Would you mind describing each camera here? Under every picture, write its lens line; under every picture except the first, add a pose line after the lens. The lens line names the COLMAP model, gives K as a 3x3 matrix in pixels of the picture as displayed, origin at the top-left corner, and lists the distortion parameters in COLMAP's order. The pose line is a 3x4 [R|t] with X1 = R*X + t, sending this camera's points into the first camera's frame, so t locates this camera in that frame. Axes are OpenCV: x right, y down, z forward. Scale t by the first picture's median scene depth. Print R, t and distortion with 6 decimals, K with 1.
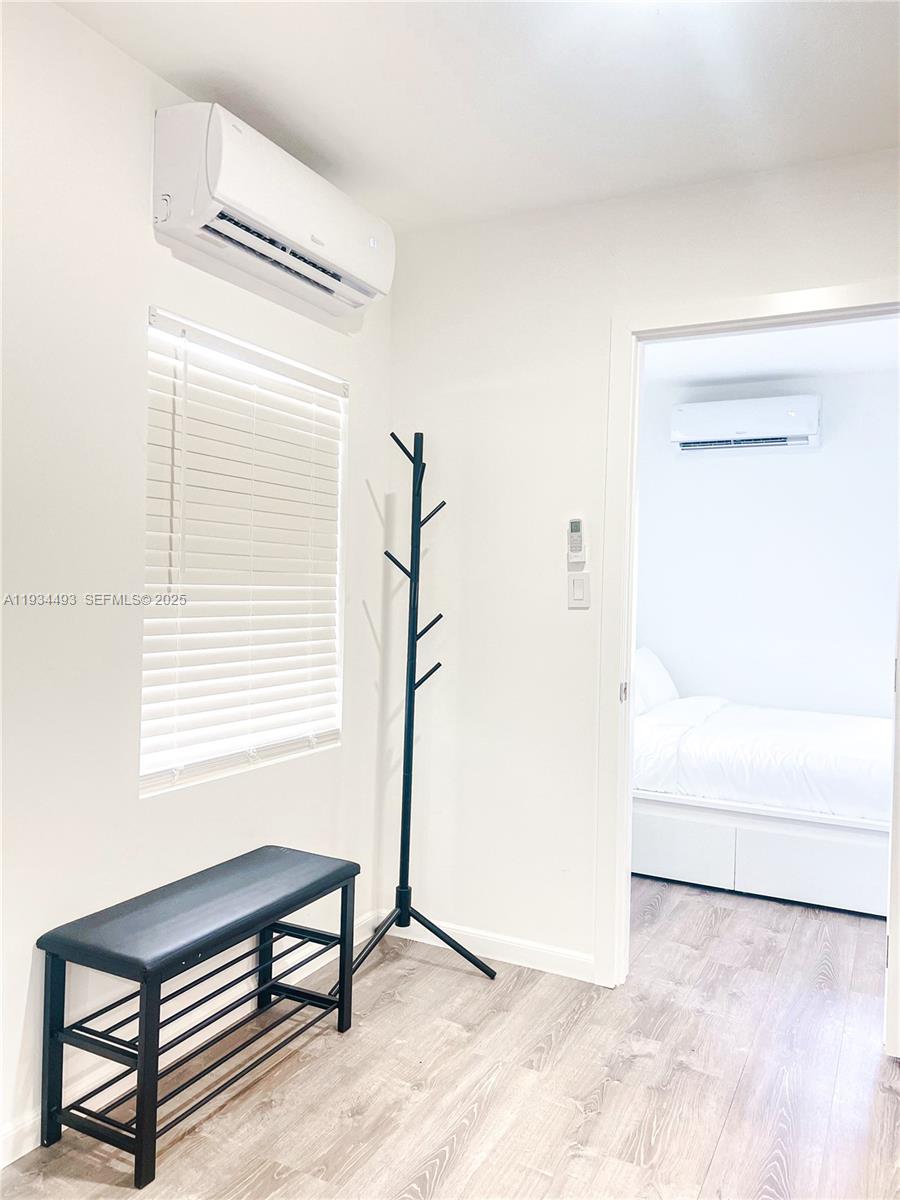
lens RADIAL K [[905.4, 0, 452.8], [0, 905.4, 601.1], [0, 0, 1]] dist [0.053791, -0.084830]
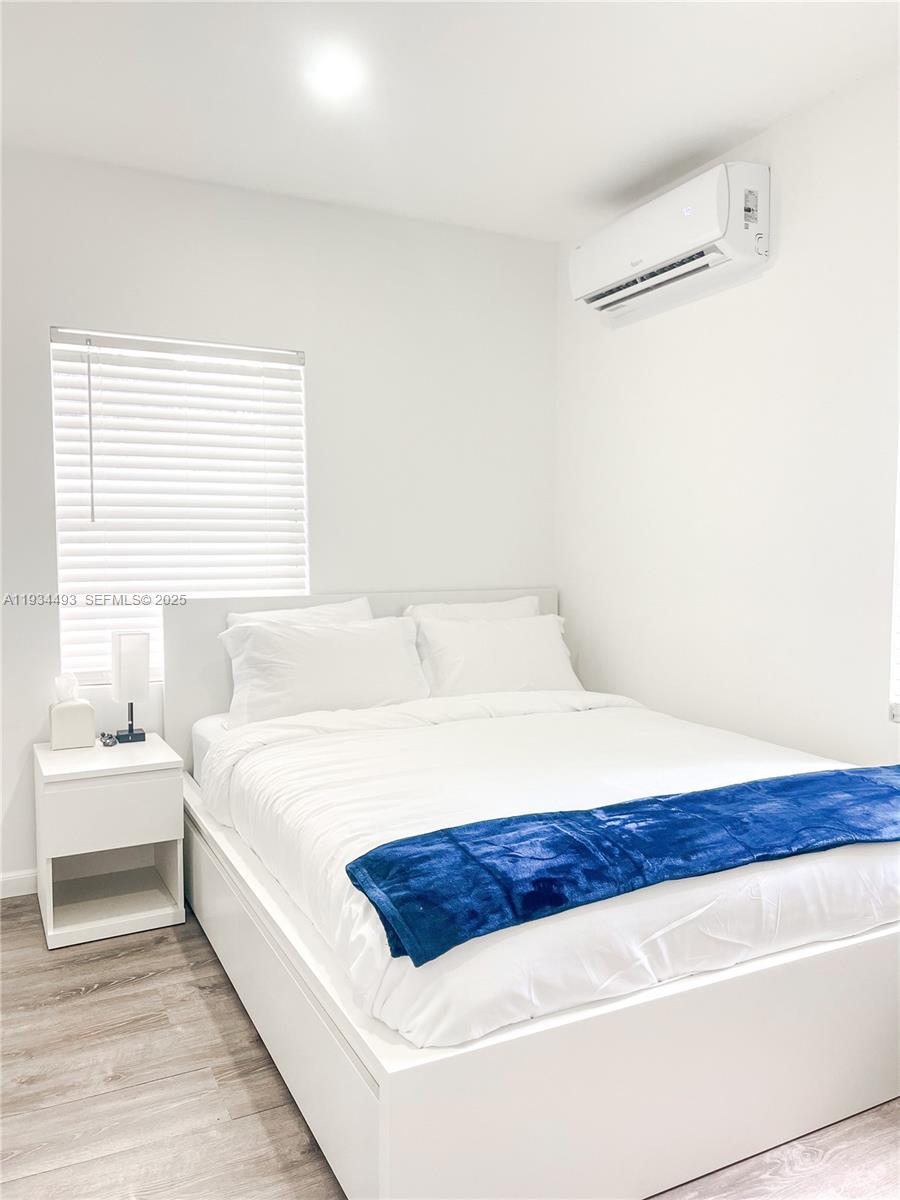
lens RADIAL K [[905.4, 0, 453.6], [0, 905.4, 603.7], [0, 0, 1]] dist [0.053791, -0.084830]
pose [[0.803609, 0.016006, -0.594942, 0.762450], [0.021091, 0.998245, 0.055345, 0.008399], [0.594784, -0.057024, 0.801861, 0.554898]]
